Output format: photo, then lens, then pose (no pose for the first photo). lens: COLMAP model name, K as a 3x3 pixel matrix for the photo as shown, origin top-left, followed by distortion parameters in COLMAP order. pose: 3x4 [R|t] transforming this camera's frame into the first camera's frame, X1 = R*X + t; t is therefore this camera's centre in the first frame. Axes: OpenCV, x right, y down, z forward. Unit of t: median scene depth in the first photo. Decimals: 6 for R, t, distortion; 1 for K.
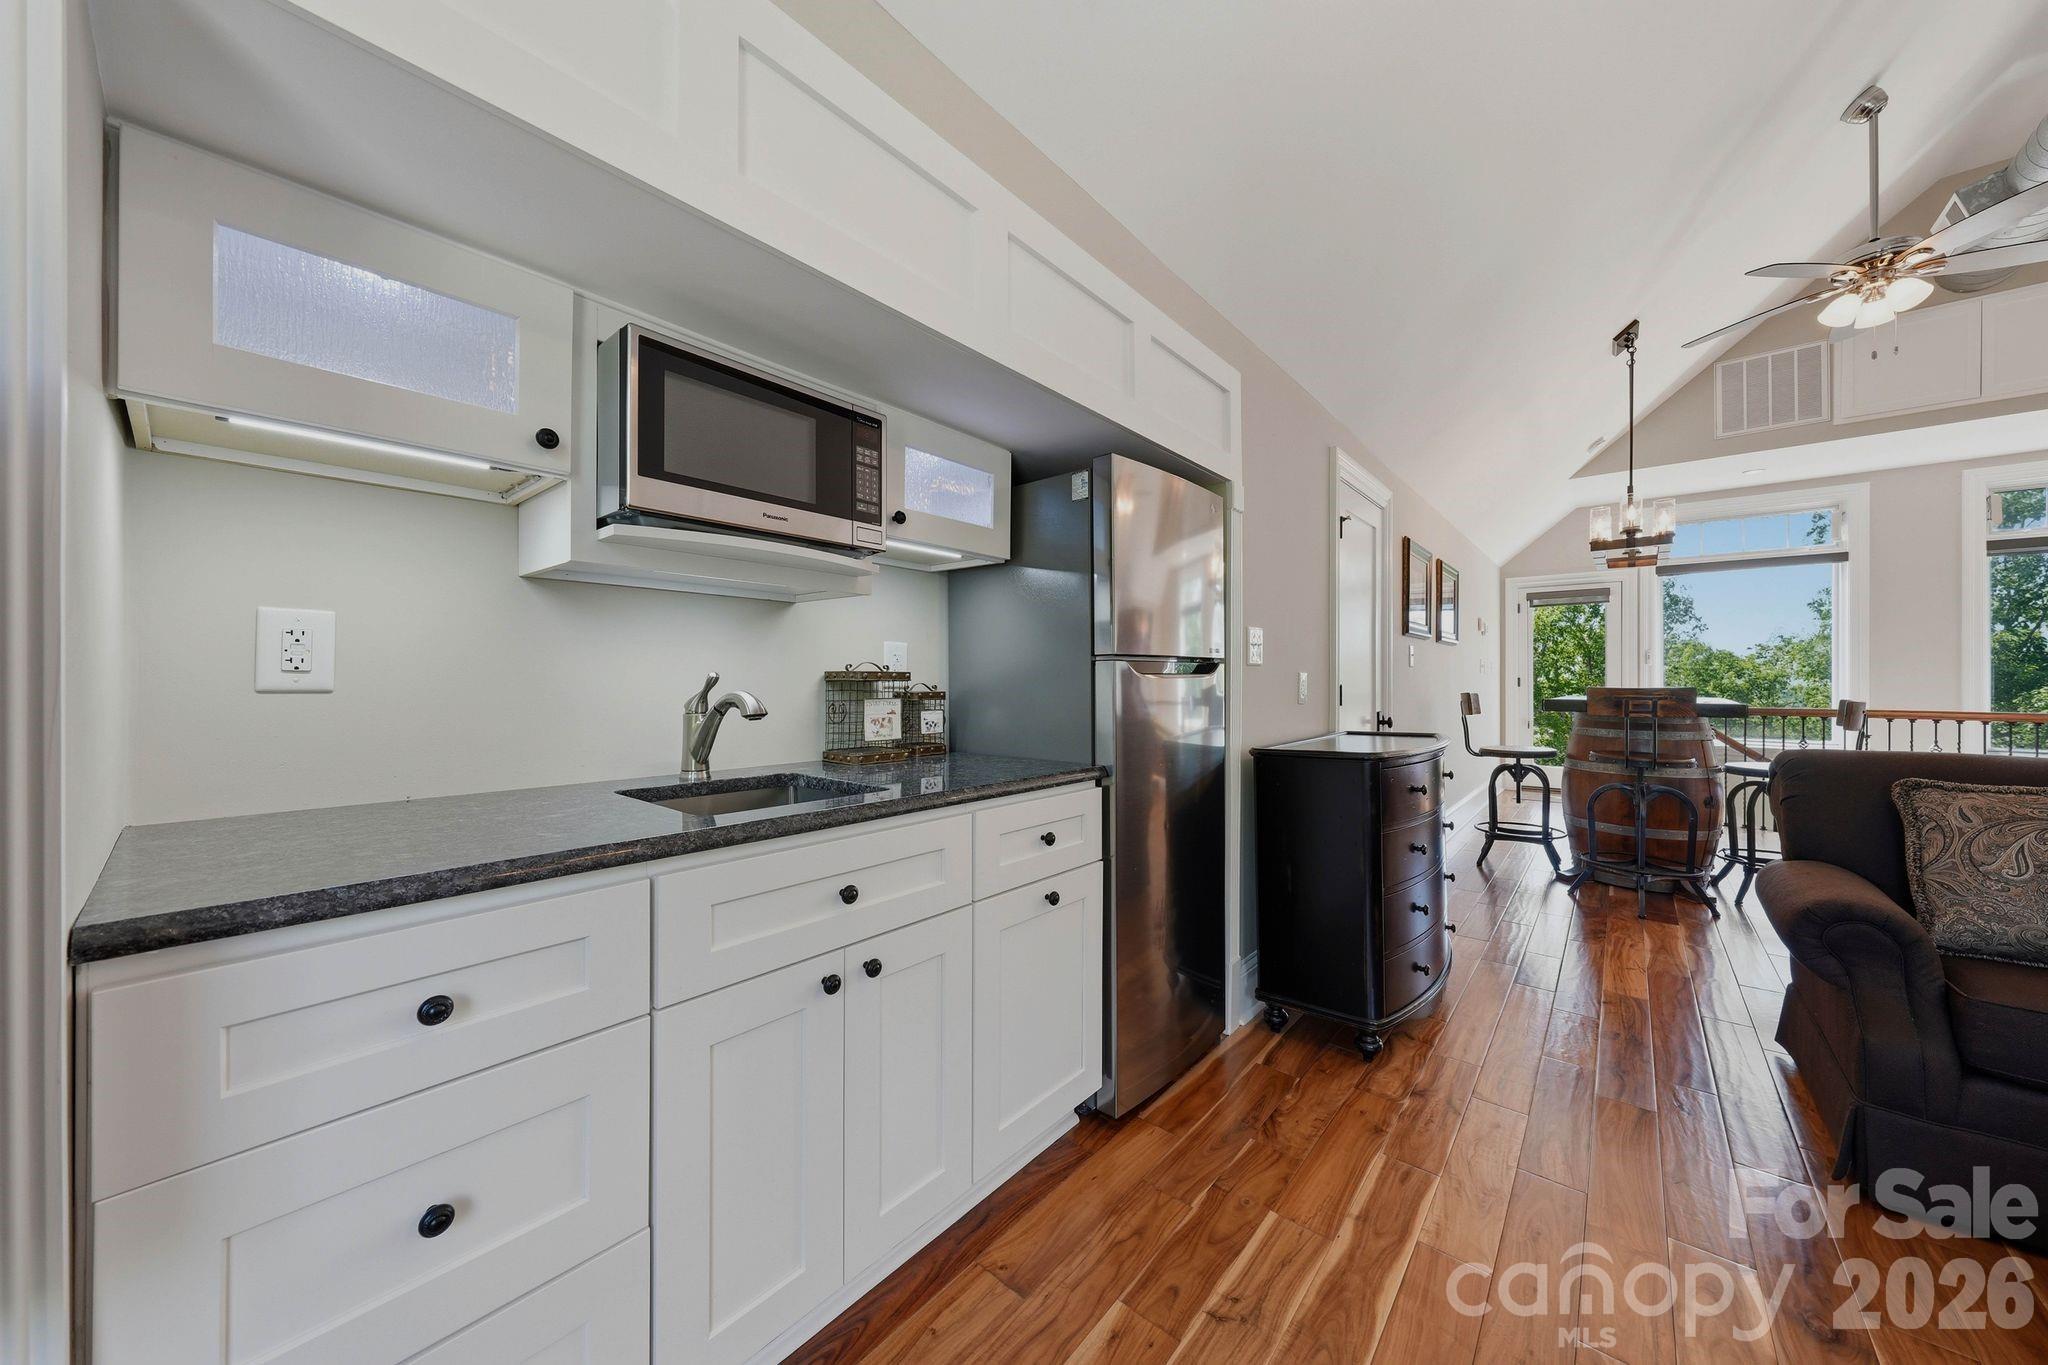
lens RADIAL K [[703.9, 0, 1011.1], [0, 703.9, 678.6], [0, 0, 1]] dist [-0.002726, 0.000196]
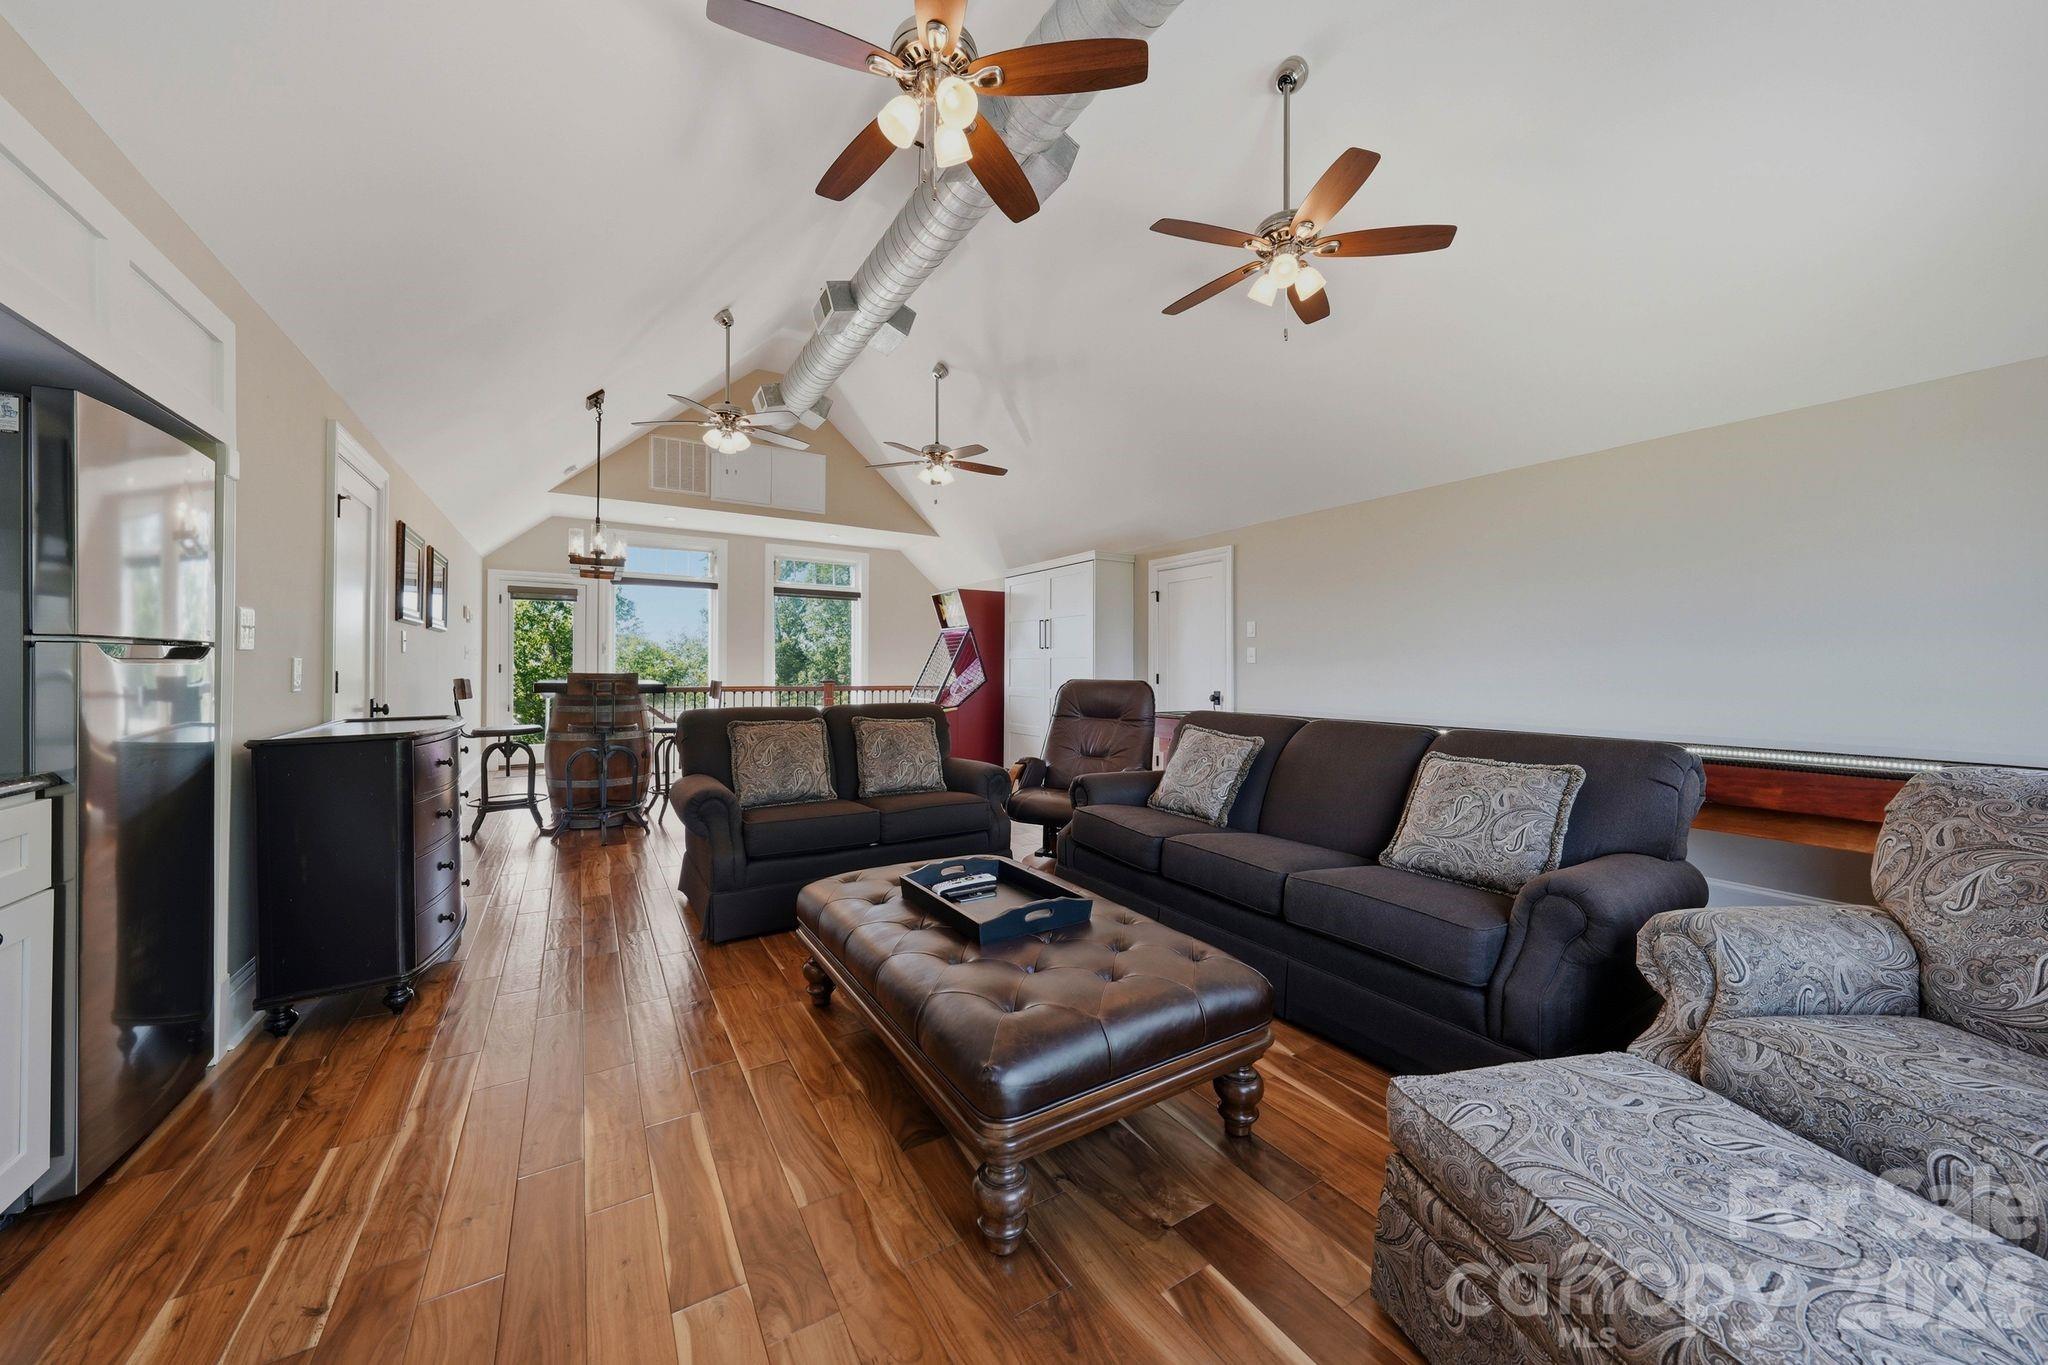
lens RADIAL K [[703.9, 0, 1013.1], [0, 703.9, 670.0], [0, 0, 1]] dist [-0.002726, 0.000196]
pose [[0.298550, 0.000630, 0.954394, -0.201888], [-0.008237, 0.999964, 0.001917, -0.002180], [-0.954358, -0.008433, 0.298545, -0.191864]]
